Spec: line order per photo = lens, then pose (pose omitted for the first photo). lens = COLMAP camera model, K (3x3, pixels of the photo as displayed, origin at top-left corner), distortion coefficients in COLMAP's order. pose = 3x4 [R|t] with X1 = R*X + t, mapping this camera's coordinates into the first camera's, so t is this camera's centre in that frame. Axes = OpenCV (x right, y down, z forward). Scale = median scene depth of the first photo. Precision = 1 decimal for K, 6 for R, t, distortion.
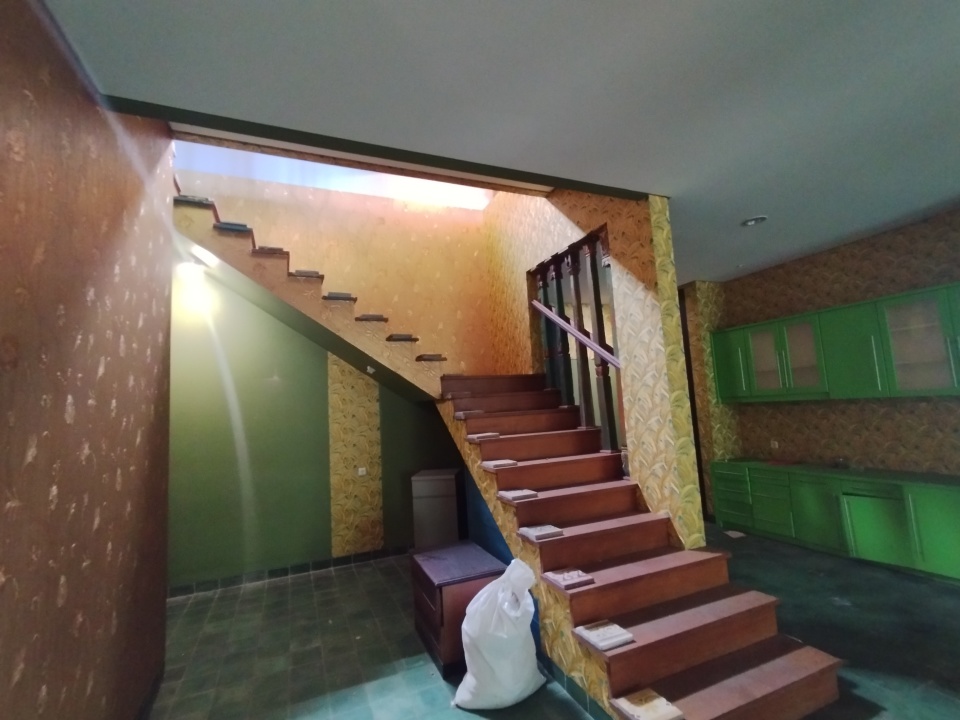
lens RADIAL K [[440.6, 0, 480.0], [0, 440.6, 360.0], [0, 0, 1]] dist [-0.000235, -0.000015]
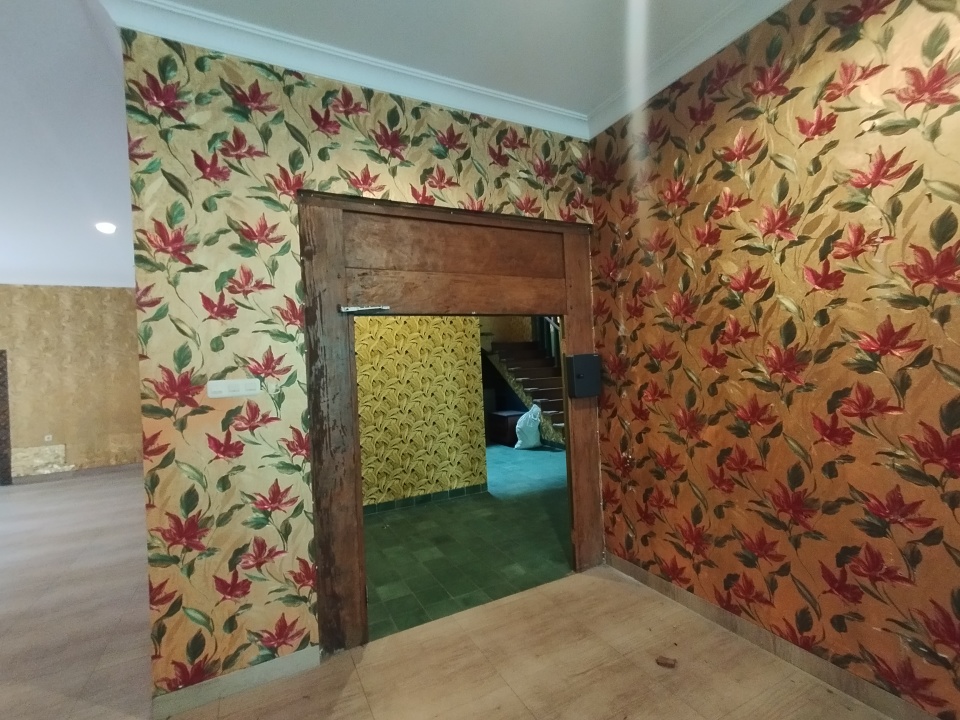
lens RADIAL K [[440.6, 0, 480.0], [0, 440.6, 360.0], [0, 0, 1]] dist [-0.000235, -0.000015]
pose [[0.998031, 0.007523, 0.062270, -0.315739], [-0.013963, 0.994517, 0.103638, -0.116339], [-0.061149, -0.104303, 0.992664, -1.304722]]
